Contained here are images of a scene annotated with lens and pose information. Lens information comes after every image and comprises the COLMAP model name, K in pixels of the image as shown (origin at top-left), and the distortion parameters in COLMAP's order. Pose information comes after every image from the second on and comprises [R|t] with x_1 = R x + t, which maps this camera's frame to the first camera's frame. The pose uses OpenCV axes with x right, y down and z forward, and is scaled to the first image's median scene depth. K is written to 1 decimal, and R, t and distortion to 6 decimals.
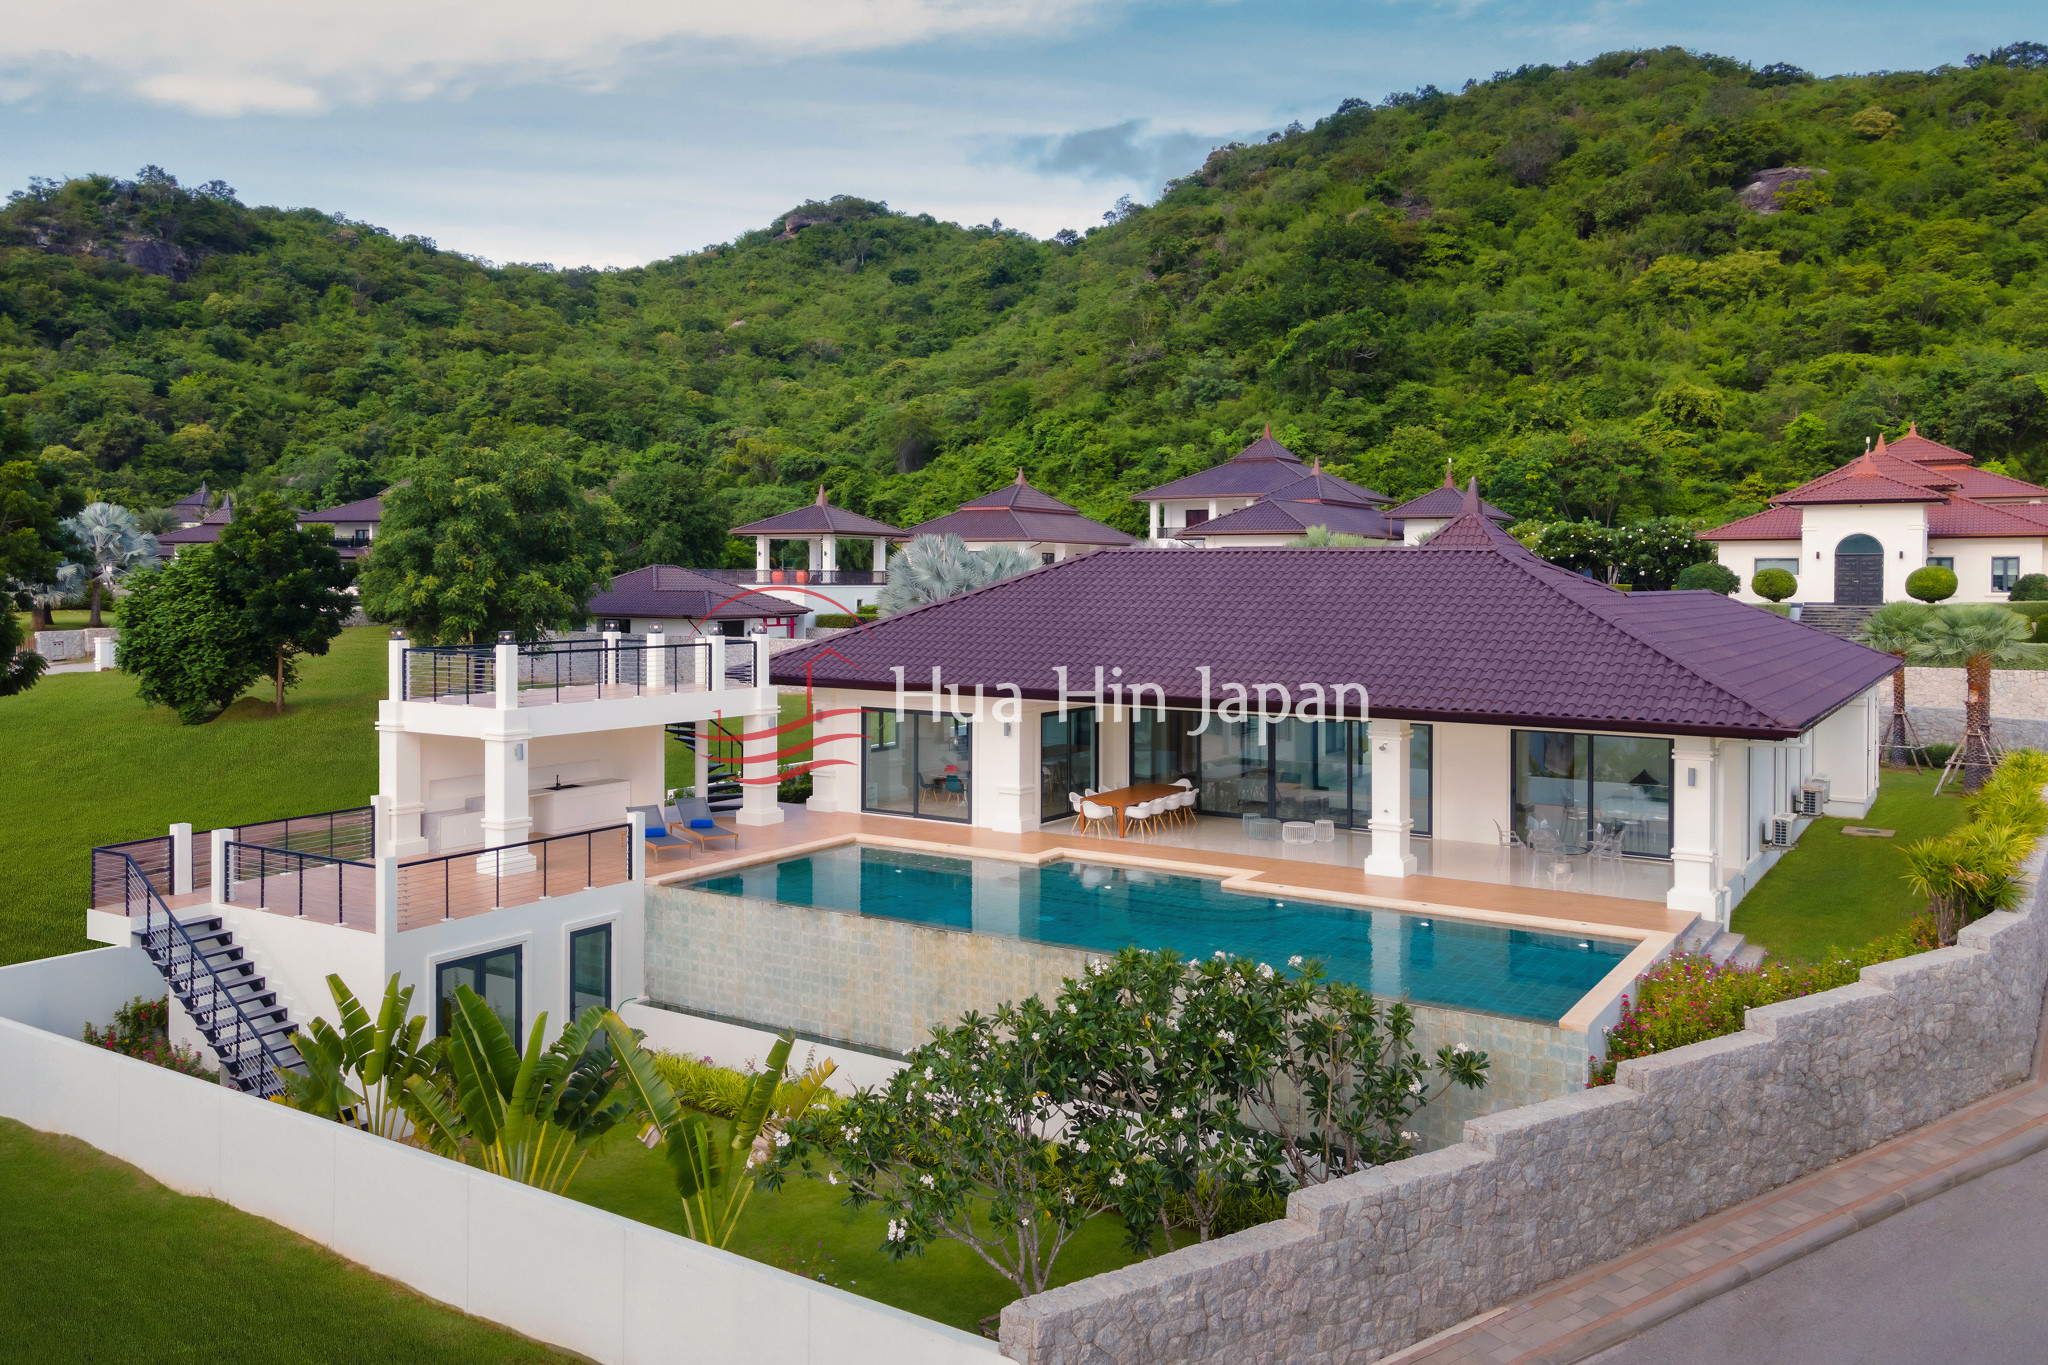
lens RADIAL K [[1546.2, 0, 1008.0], [0, 1546.2, 686.4], [0, 0, 1]] dist [0.010496, 0.059302]
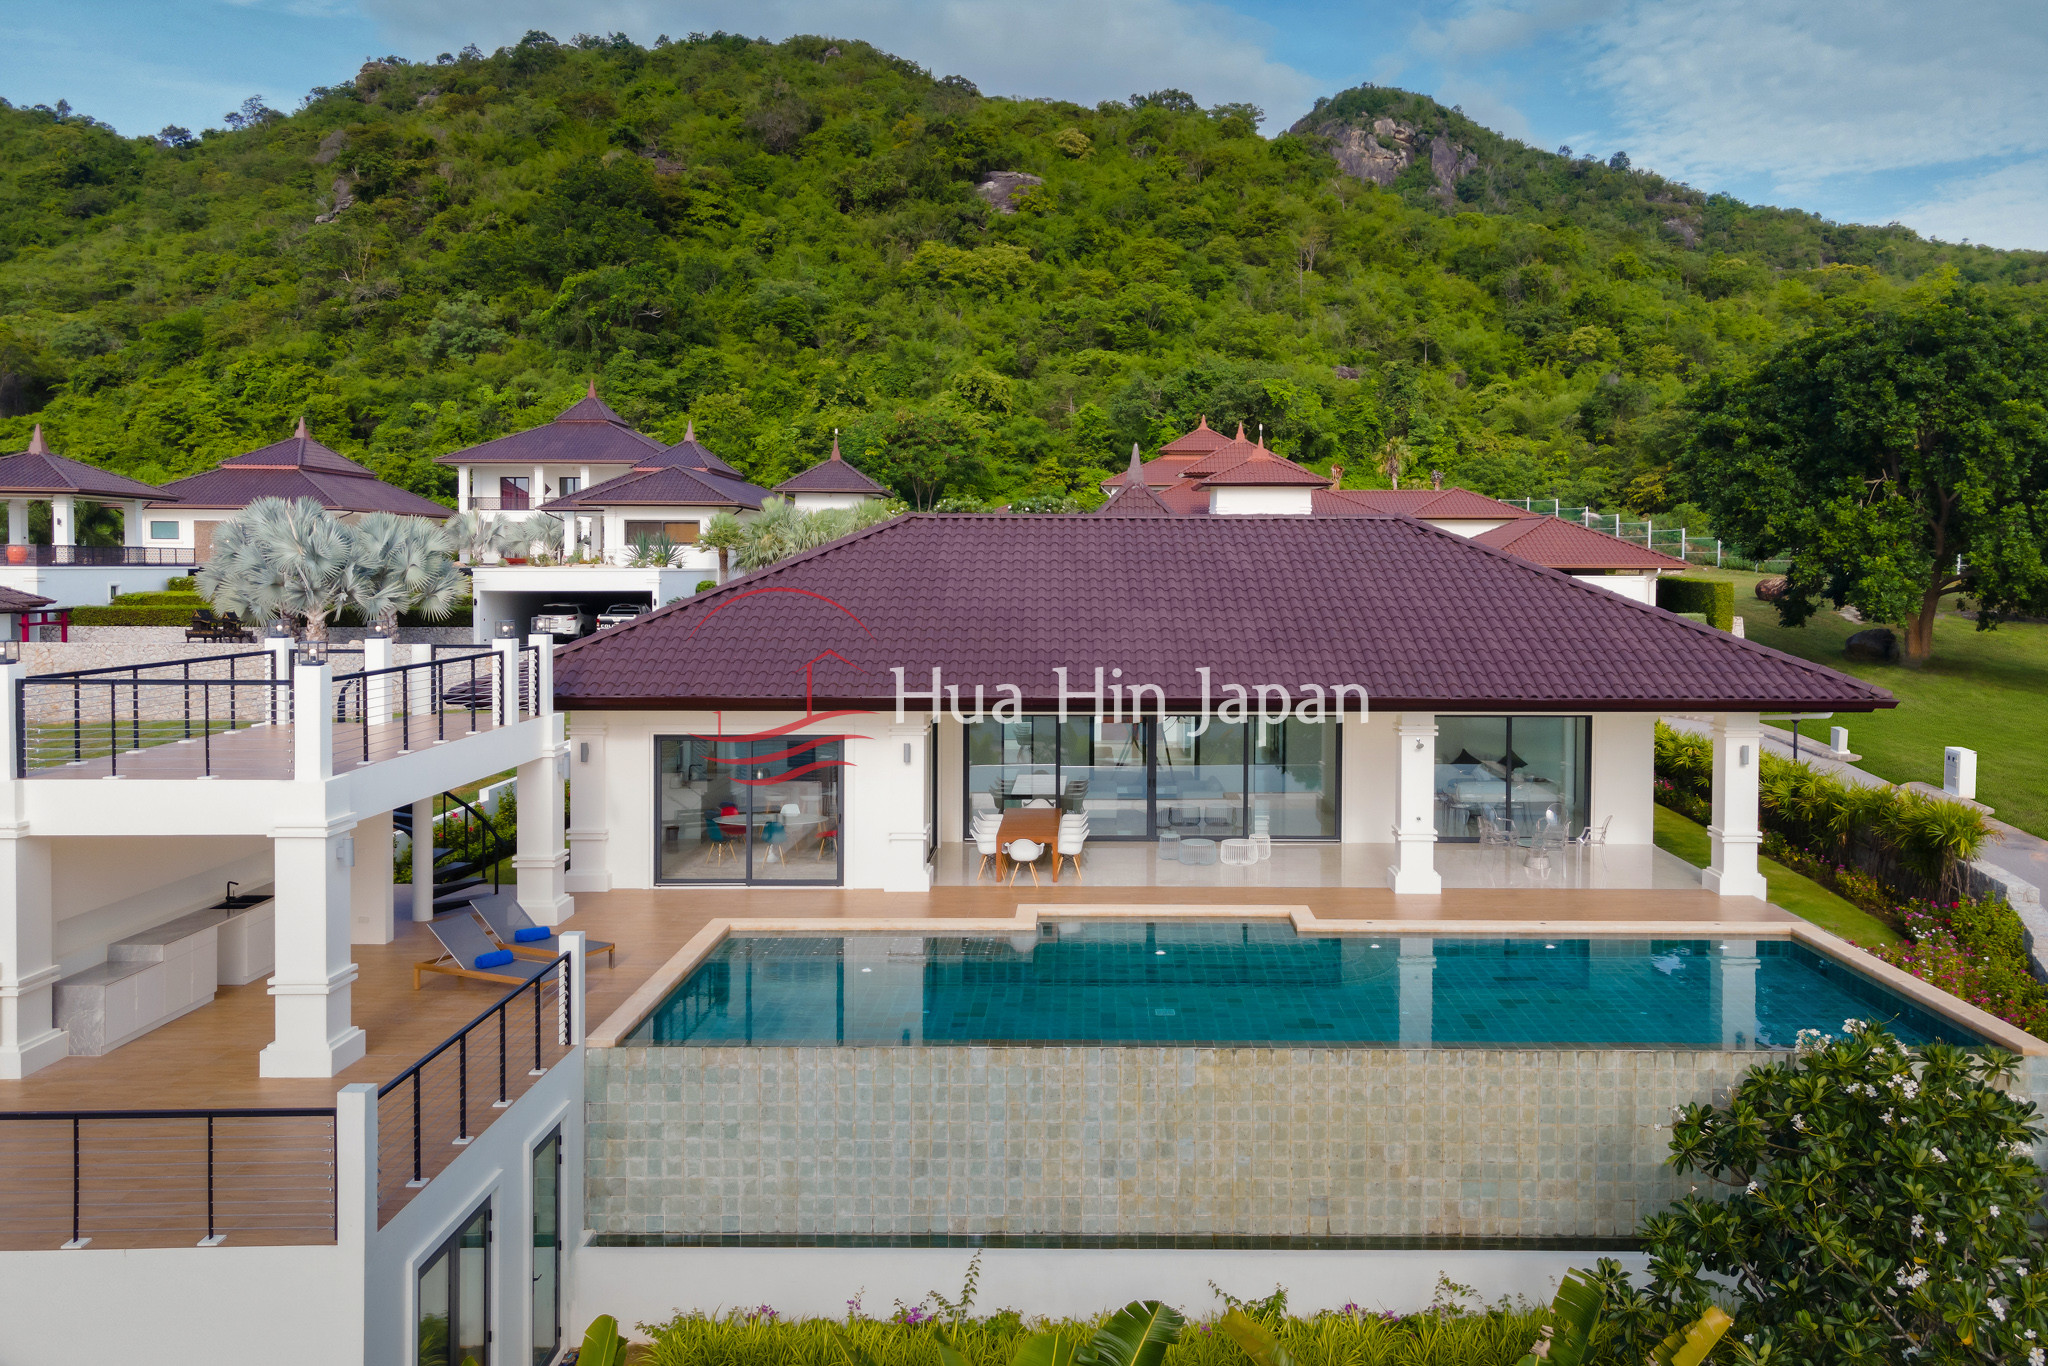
lens RADIAL K [[1628.6, 0, 1026.6], [0, 1628.6, 610.9], [0, 0, 1]] dist [0.056721, -0.009329]
pose [[0.839673, -0.020558, 0.542703, -0.104784], [0.041904, 0.998757, -0.027001, -0.004900], [-0.541474, 0.045413, 0.839490, 0.083112]]
